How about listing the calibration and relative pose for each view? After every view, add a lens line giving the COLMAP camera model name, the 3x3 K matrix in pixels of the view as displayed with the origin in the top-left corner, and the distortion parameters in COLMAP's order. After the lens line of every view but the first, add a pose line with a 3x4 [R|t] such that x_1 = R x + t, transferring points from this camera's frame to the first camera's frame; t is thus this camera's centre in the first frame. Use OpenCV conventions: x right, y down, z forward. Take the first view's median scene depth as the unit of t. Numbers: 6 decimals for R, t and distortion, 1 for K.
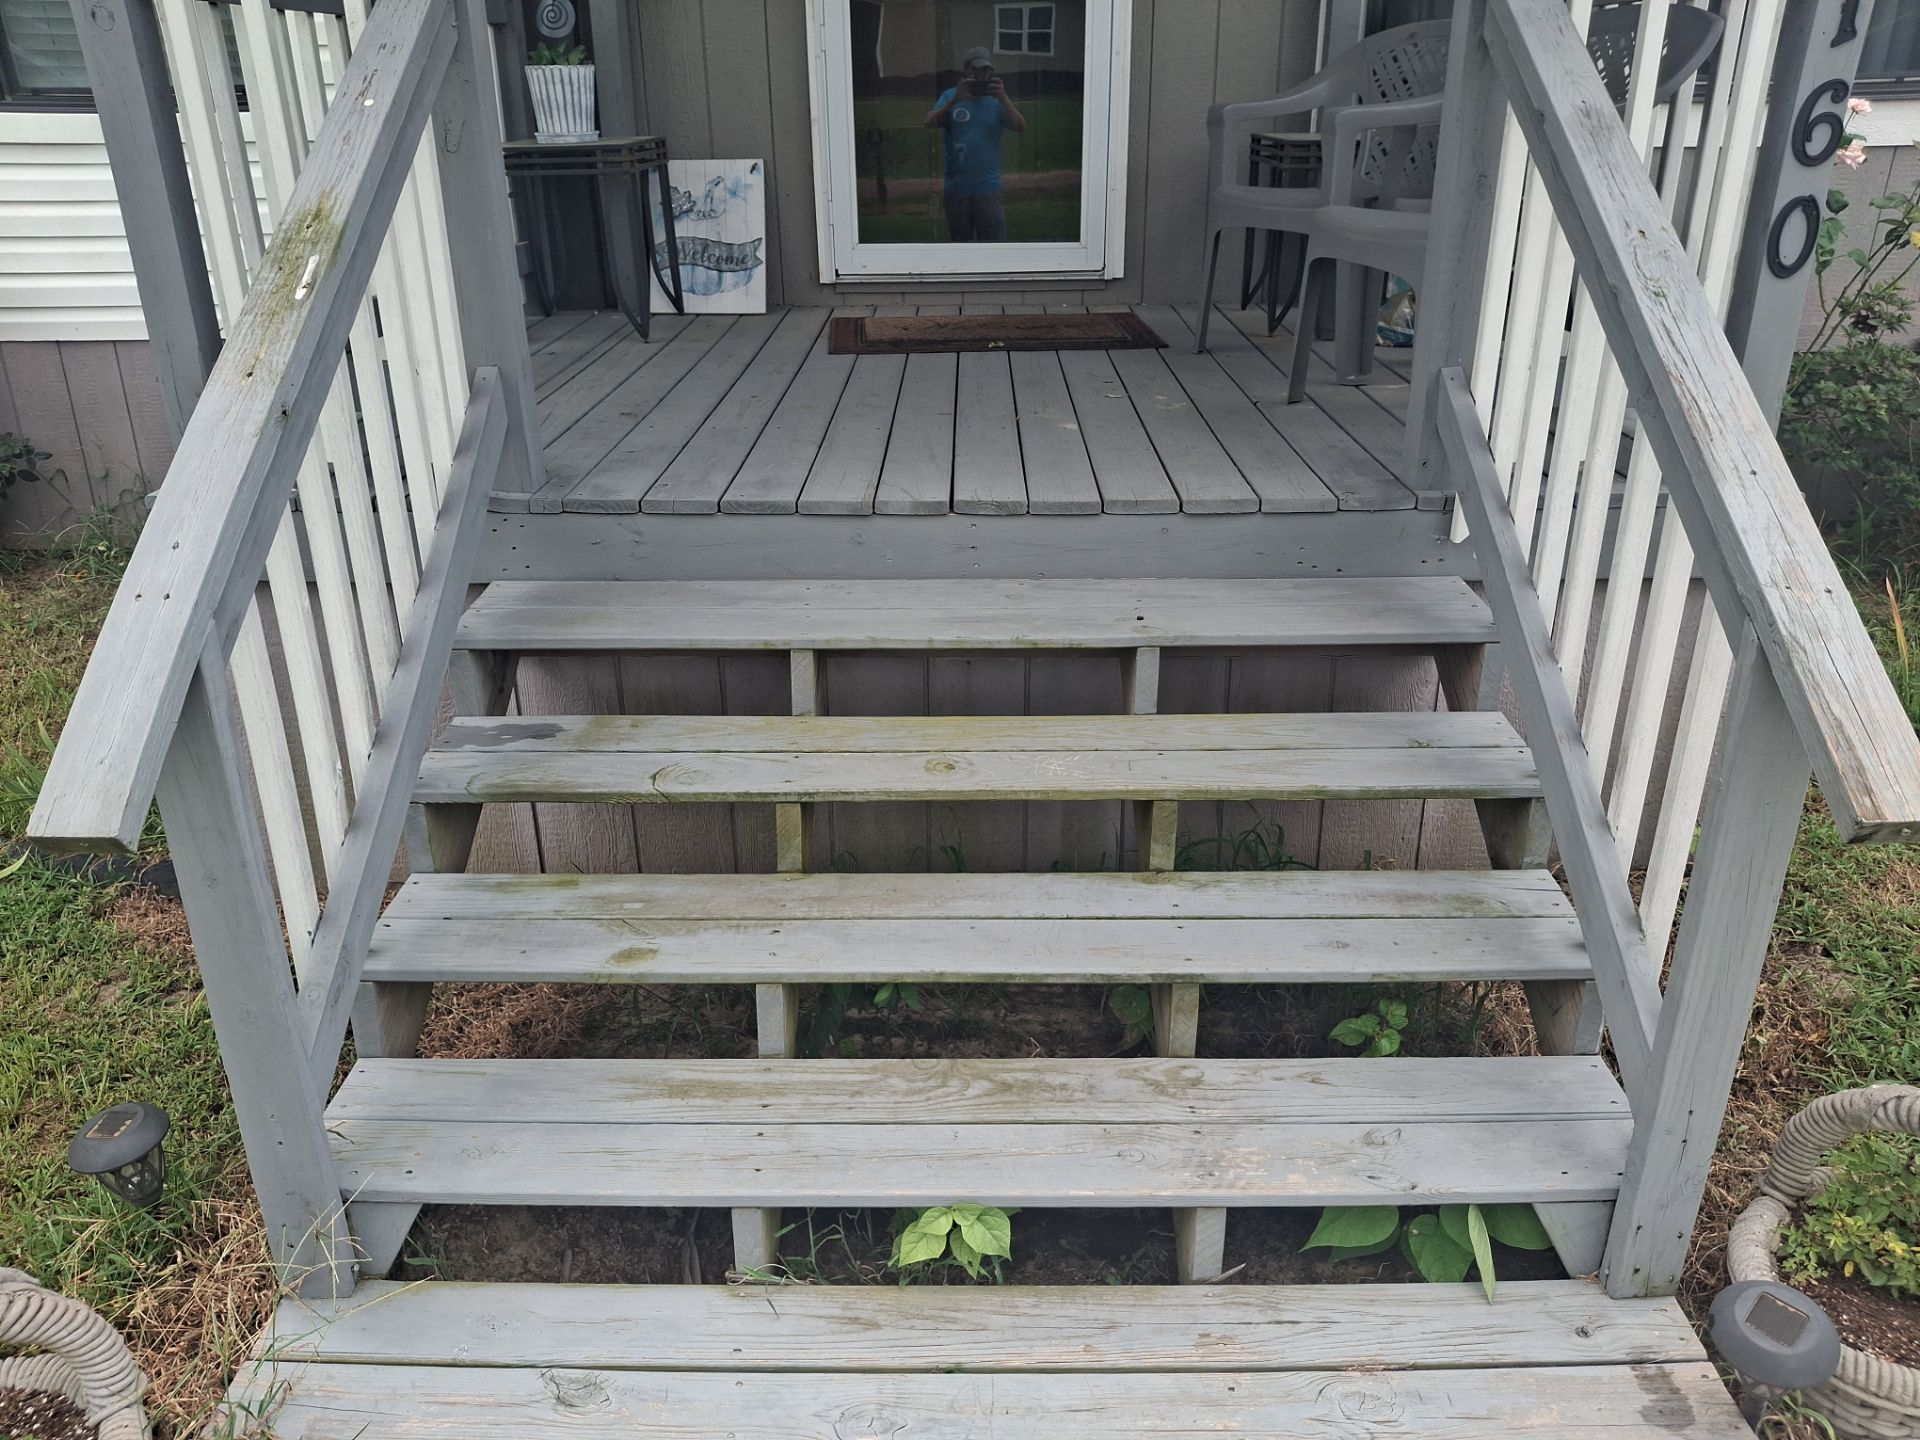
lens RADIAL K [[1410.3, 0, 978.6], [0, 1410.3, 759.6], [0, 0, 1]] dist [0.059089, -0.151165]
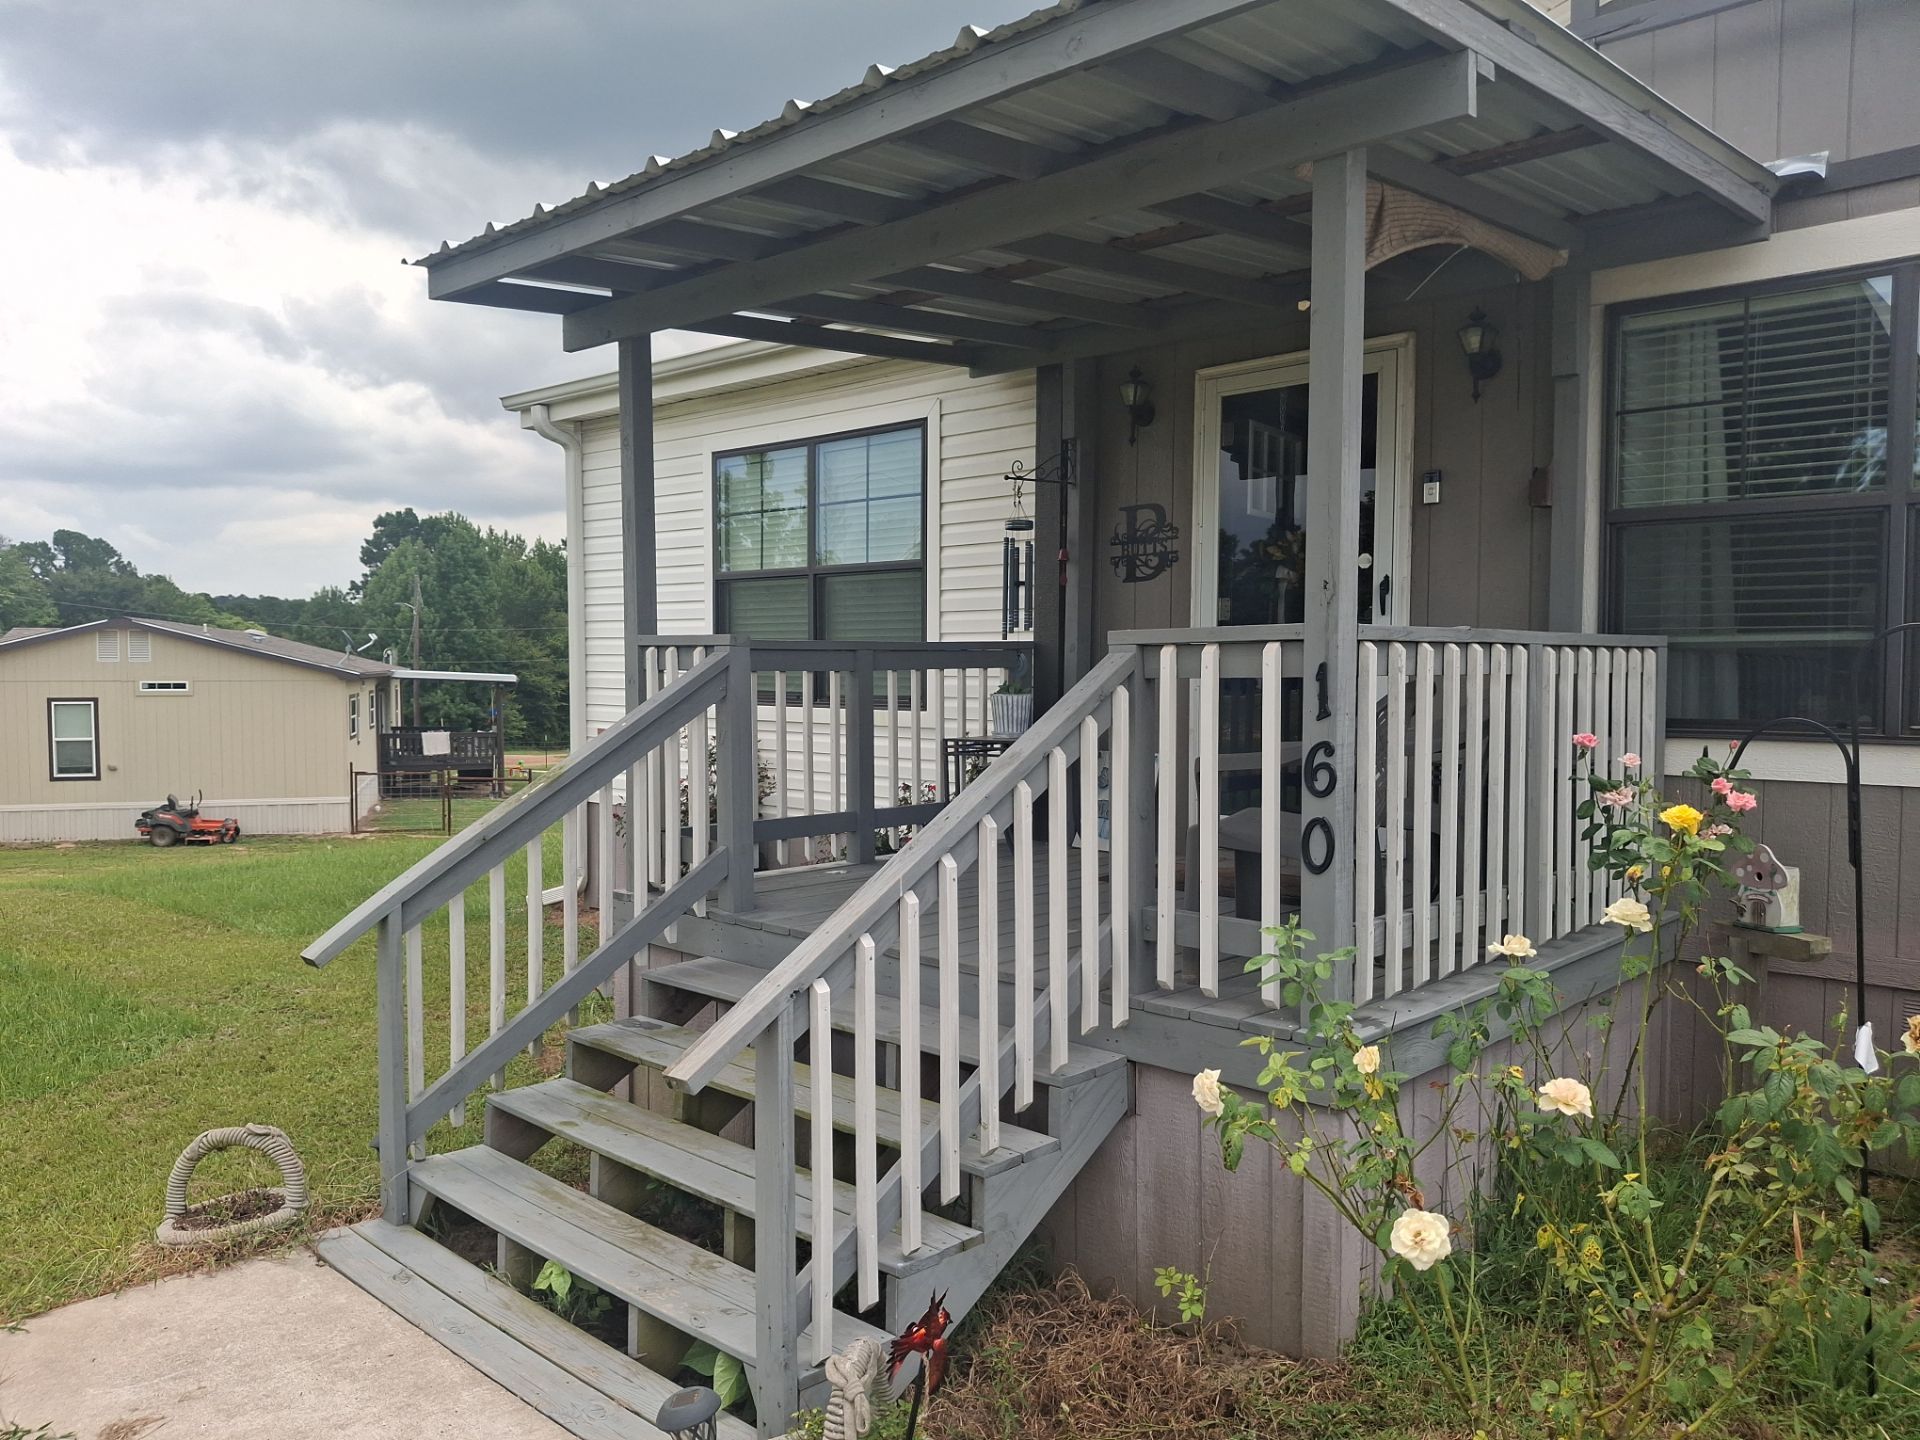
lens RADIAL K [[1410.3, 0, 978.6], [0, 1410.3, 759.6], [0, 0, 1]] dist [0.059089, -0.151165]
pose [[0.735642, 0.053959, -0.675217, 1.493286], [-0.290156, 0.925840, -0.242134, -0.022123], [0.612078, 0.374043, 0.696744, -0.237353]]
